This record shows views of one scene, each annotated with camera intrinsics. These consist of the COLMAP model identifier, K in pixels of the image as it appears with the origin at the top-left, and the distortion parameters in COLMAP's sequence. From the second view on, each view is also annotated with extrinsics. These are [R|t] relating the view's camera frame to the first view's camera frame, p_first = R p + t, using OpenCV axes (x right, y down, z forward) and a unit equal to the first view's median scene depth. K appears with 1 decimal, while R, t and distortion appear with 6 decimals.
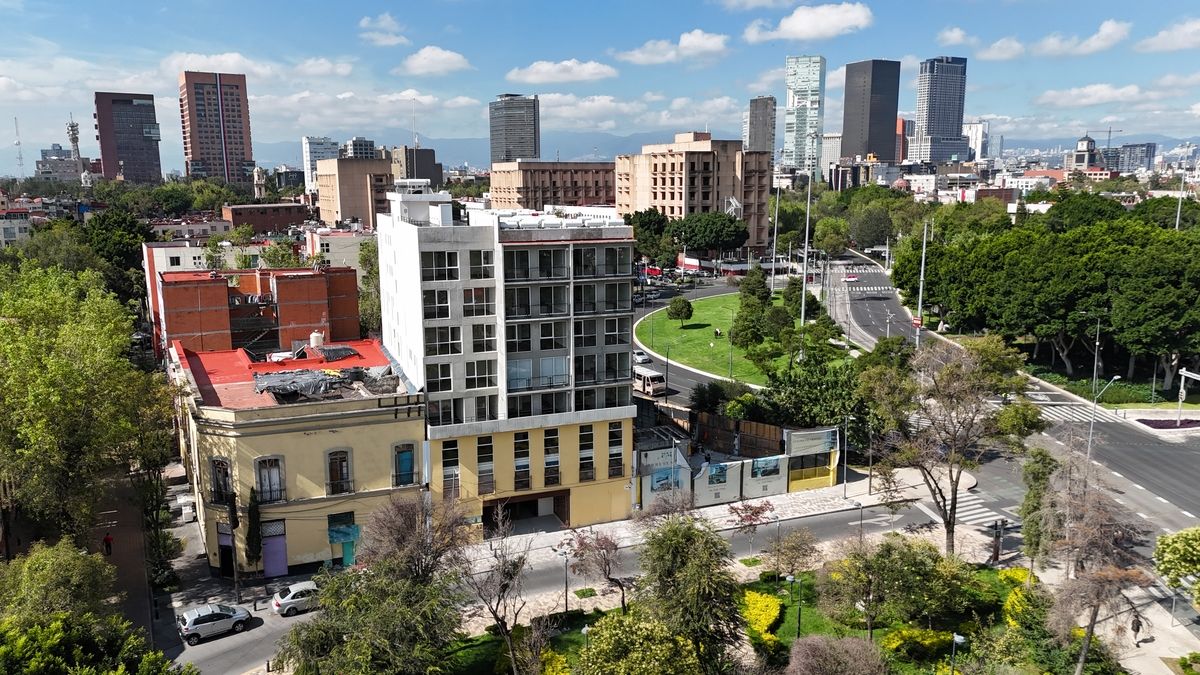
lens RADIAL K [[873.0, 0, 596.5], [0, 873.0, 339.2], [0, 0, 1]] dist [0.049570, -0.043080]
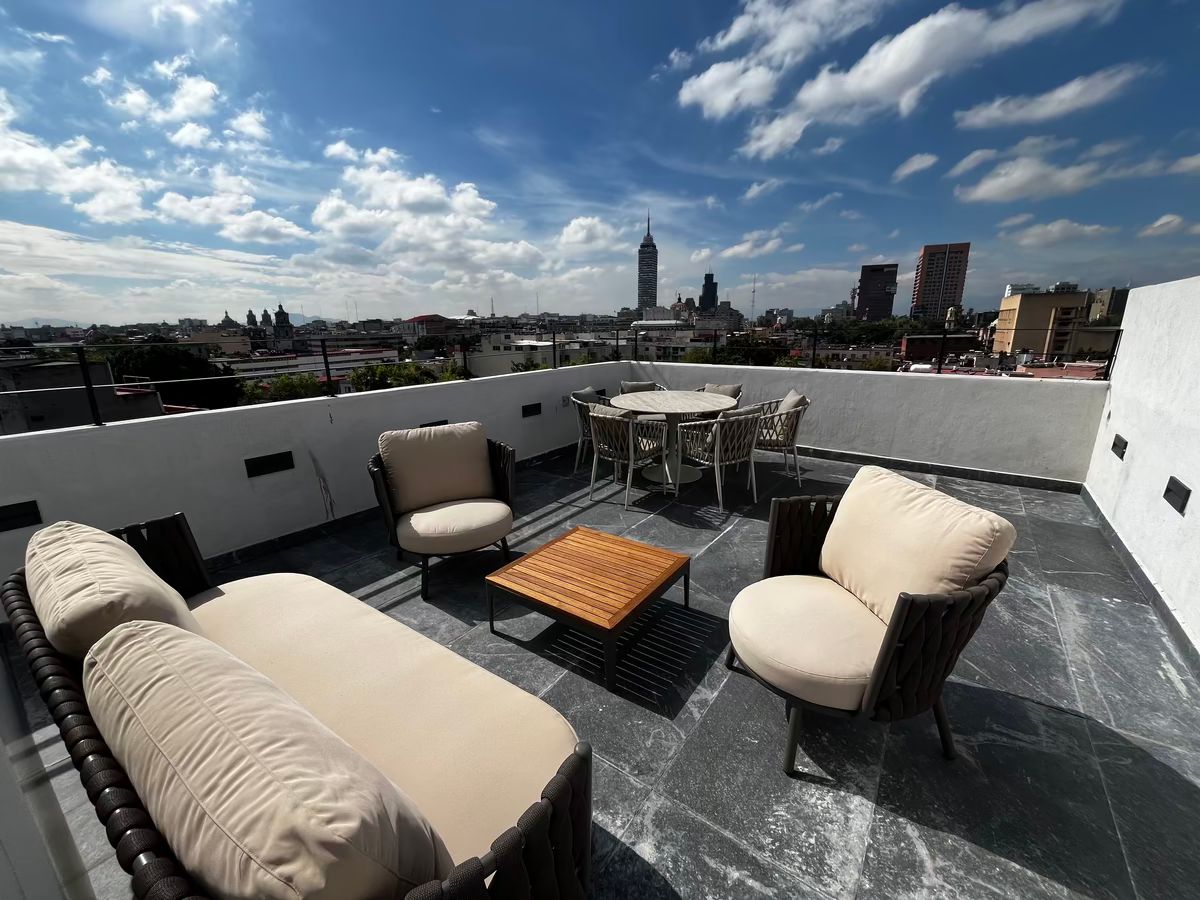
lens RADIAL K [[489.9, 0, 604.4], [0, 489.9, 447.5], [0, 0, 1]] dist [-0.002424, -0.000426]
pose [[0.544093, 0.201639, -0.814435, -0.069665], [-0.141861, 0.978826, 0.147567, -0.055164], [0.826945, 0.035247, 0.561177, 0.378898]]
